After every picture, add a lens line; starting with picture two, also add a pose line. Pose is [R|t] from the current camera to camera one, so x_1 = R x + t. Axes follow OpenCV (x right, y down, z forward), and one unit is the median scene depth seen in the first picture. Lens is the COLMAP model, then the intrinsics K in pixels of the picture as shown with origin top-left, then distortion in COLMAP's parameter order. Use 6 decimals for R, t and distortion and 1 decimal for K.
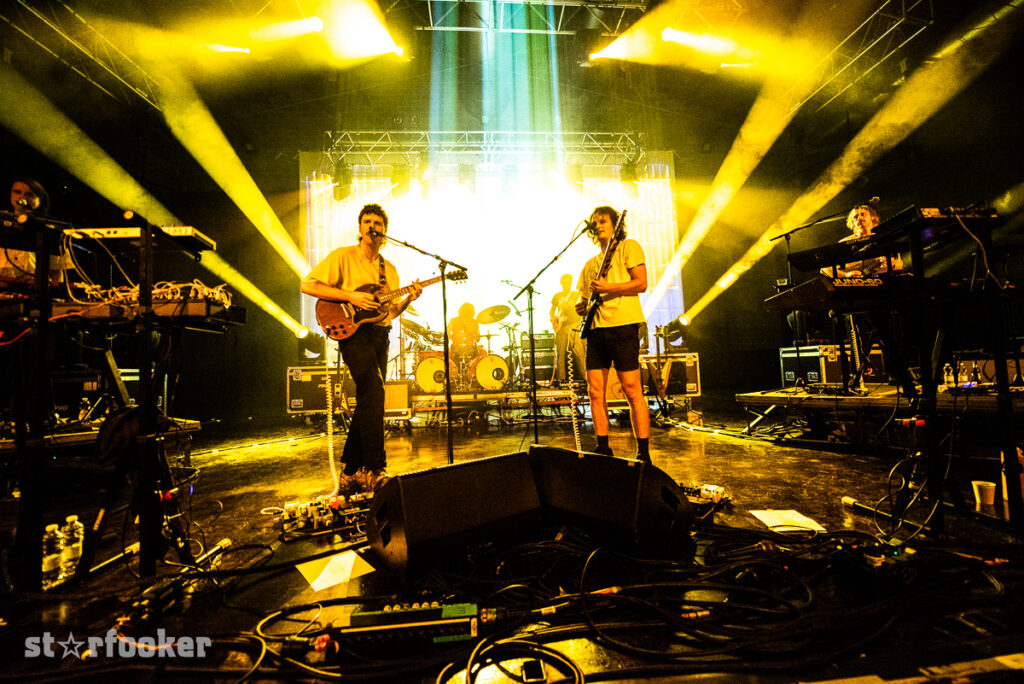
lens RADIAL K [[408.9, 0, 513.9], [0, 408.9, 340.8], [0, 0, 1]] dist [-0.018508, -0.000235]
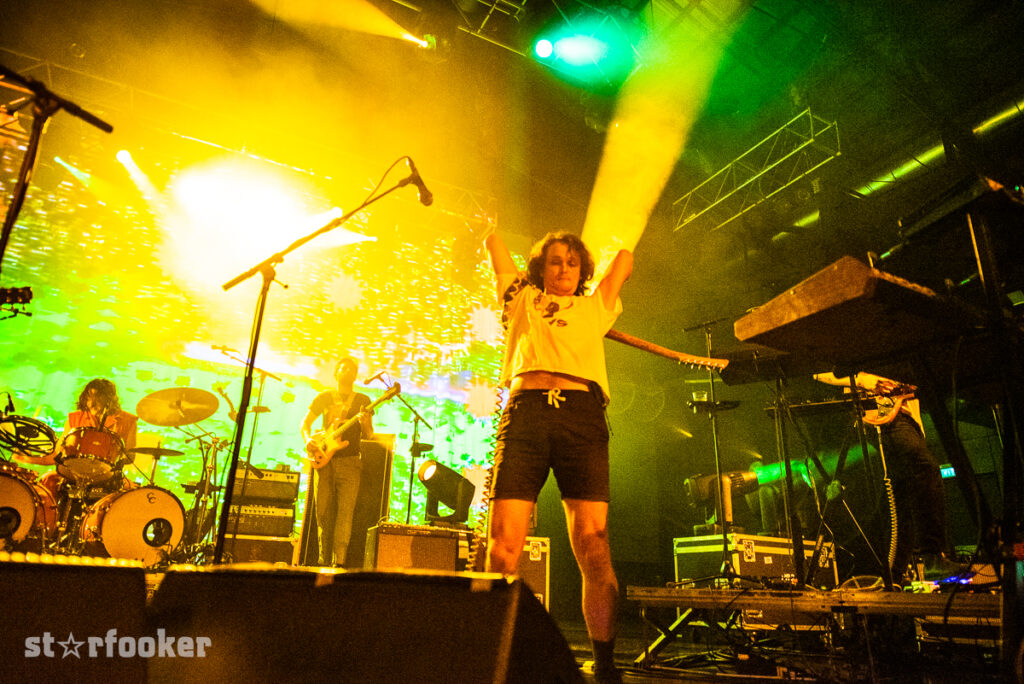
lens RADIAL K [[672.9, 0, 514.9], [0, 672.9, 341.4], [0, 0, 1]] dist [0.001526, 0.001570]
pose [[0.916213, 0.200375, 0.346991, 0.025338], [-0.091440, 0.947690, -0.305814, 0.079314], [-0.390118, 0.248462, 0.886609, 0.132884]]
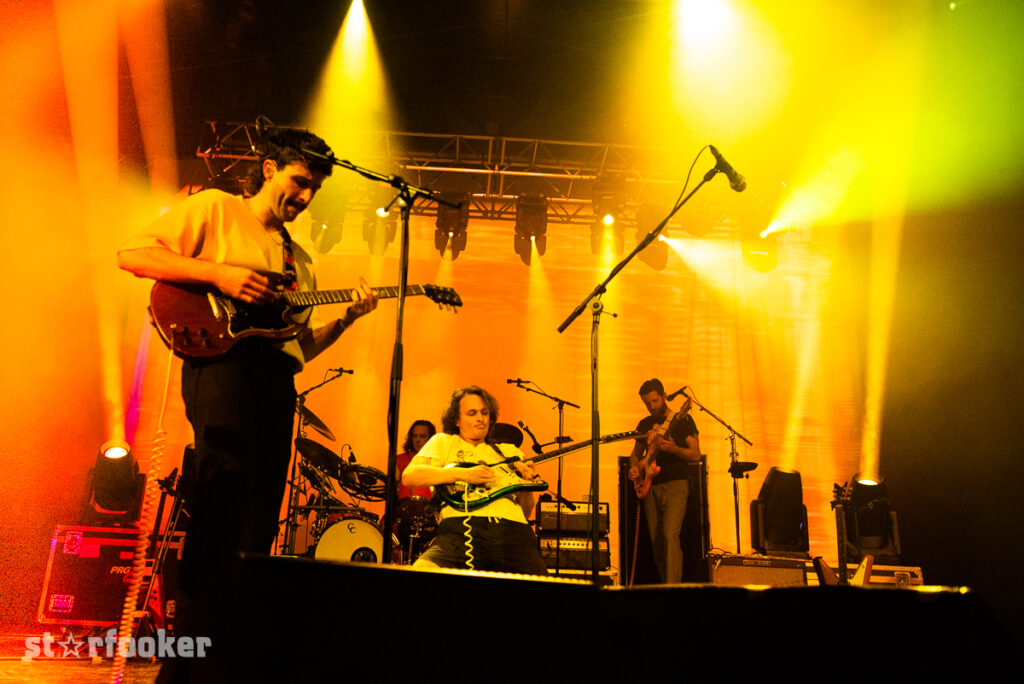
lens RADIAL K [[778.6, 0, 472.8], [0, 778.6, 394.9], [0, 0, 1]] dist [0.000720, -0.000545]
pose [[0.995828, 0.067654, -0.061231, -0.016268], [-0.079209, 0.974059, -0.211977, 0.086020], [0.045302, 0.215943, 0.975355, 0.095149]]
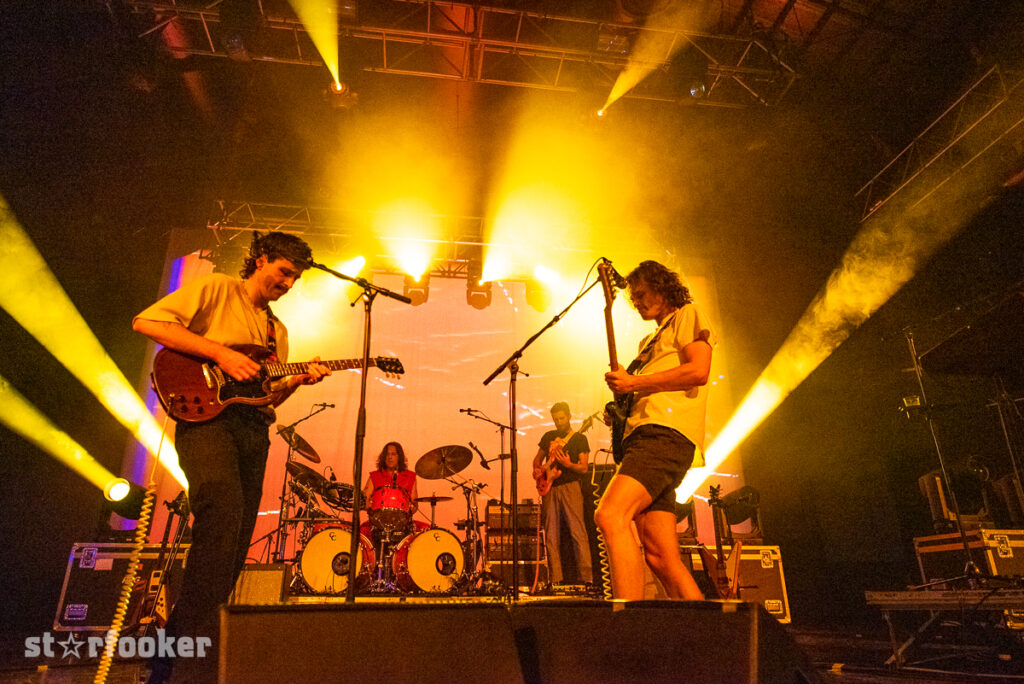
lens RADIAL K [[627.7, 0, 506.7], [0, 627.7, 352.3], [0, 0, 1]] dist [-0.001811, -0.000487]
pose [[0.997917, 0.049487, 0.041392, -0.004241], [-0.034467, 0.951289, -0.306366, 0.071492], [-0.054537, 0.304301, 0.951013, 0.064731]]
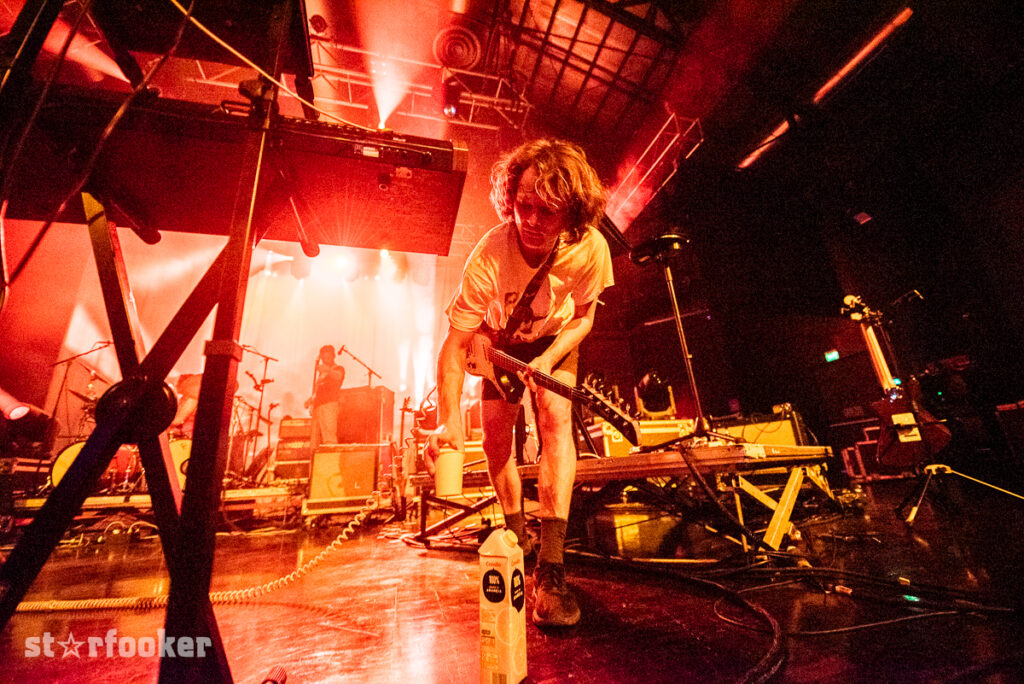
lens RADIAL K [[404.8, 0, 512.6], [0, 404.8, 339.7], [0, 0, 1]] dist [-0.013892, -0.000077]
pose [[0.983143, 0.035763, 0.179308, 0.415288], [0.013989, 0.963098, -0.268787, 0.068849], [-0.182304, 0.266764, 0.946363, 0.188059]]
